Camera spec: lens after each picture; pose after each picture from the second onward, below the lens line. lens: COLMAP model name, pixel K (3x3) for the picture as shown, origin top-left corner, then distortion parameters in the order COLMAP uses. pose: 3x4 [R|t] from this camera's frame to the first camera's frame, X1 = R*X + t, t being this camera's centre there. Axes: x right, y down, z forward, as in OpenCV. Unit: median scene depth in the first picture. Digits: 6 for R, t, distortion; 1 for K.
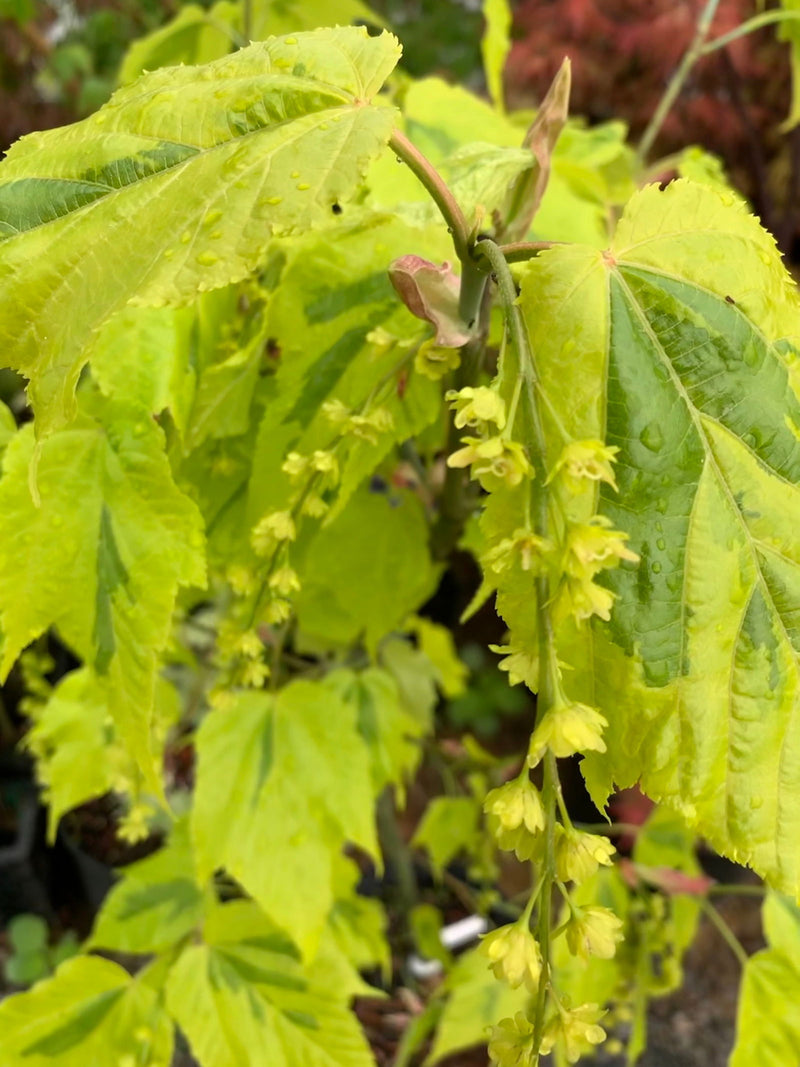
lens RADIAL K [[431.6, 0, 400.4], [0, 431.6, 430.1], [0, 0, 1]] dist [-0.001039, 0.000492]
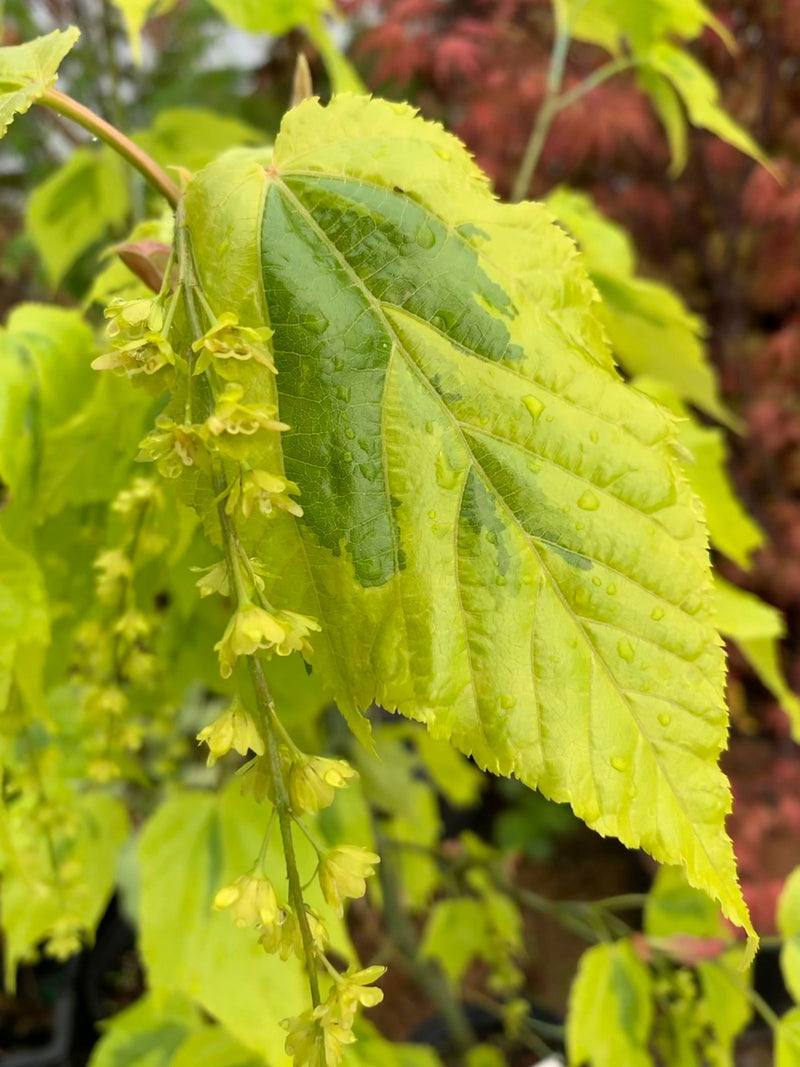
lens RADIAL K [[422.1, 0, 400.0], [0, 422.1, 533.5], [0, 0, 1]] dist [0.026850, -0.017427]
pose [[0.988888, -0.148221, -0.011439, 0.667308], [0.147131, 0.986815, -0.067442, 0.544300], [0.021284, 0.065010, 0.997658, 0.078642]]
